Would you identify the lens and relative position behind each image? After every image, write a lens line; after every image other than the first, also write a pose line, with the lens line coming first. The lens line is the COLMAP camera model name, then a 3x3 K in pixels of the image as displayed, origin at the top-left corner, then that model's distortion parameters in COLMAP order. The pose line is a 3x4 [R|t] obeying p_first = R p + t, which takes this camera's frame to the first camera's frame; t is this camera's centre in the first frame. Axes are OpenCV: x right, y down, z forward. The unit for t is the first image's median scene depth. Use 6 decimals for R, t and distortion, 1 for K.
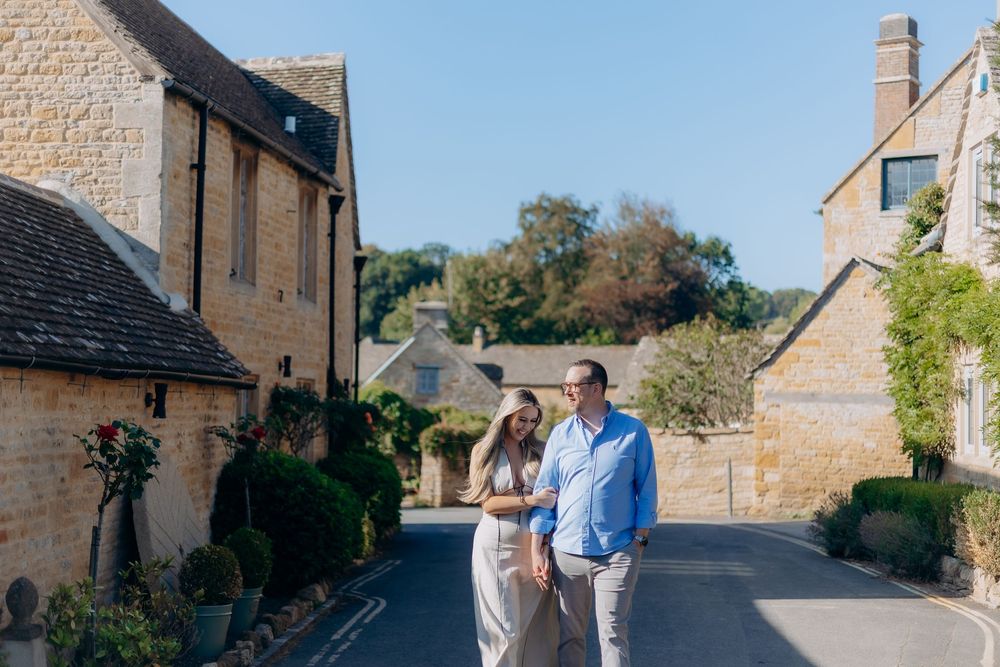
lens RADIAL K [[1414.6, 0, 518.7], [0, 1414.6, 334.0], [0, 0, 1]] dist [0.007078, 0.084269]
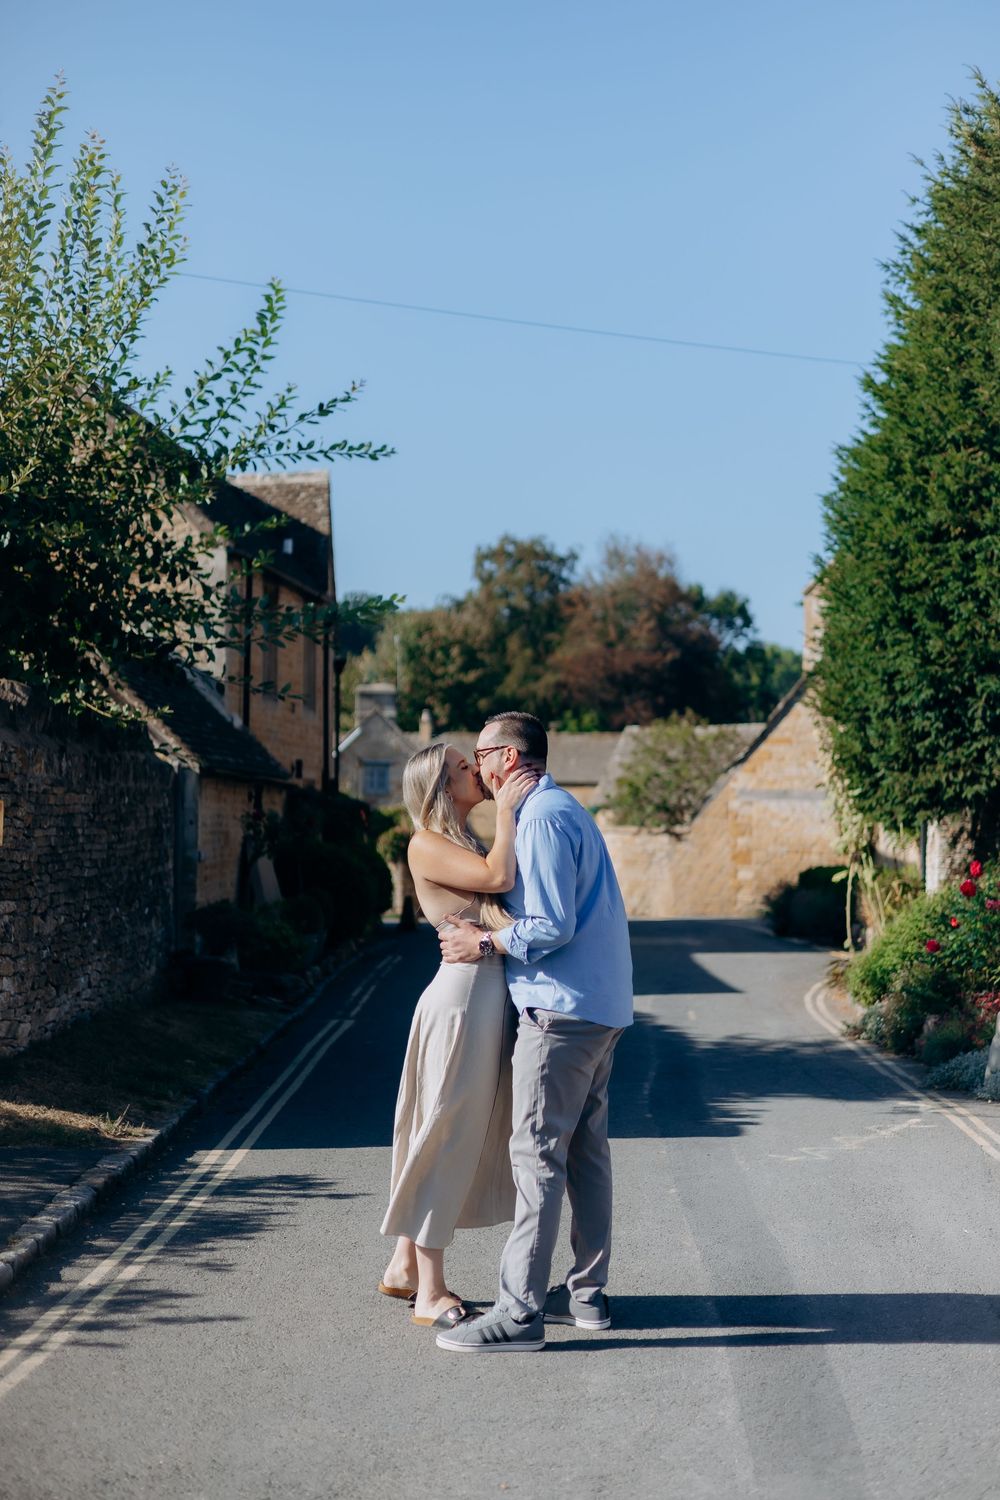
lens RADIAL K [[2121.9, 0, 528.7], [0, 2121.9, 752.8], [0, 0, 1]] dist [0.007078, 0.084269]
pose [[0.999514, -0.004059, 0.030916, -0.006705], [0.003377, 0.999751, 0.022080, -0.006166], [-0.030998, -0.021964, 0.999278, -0.162801]]
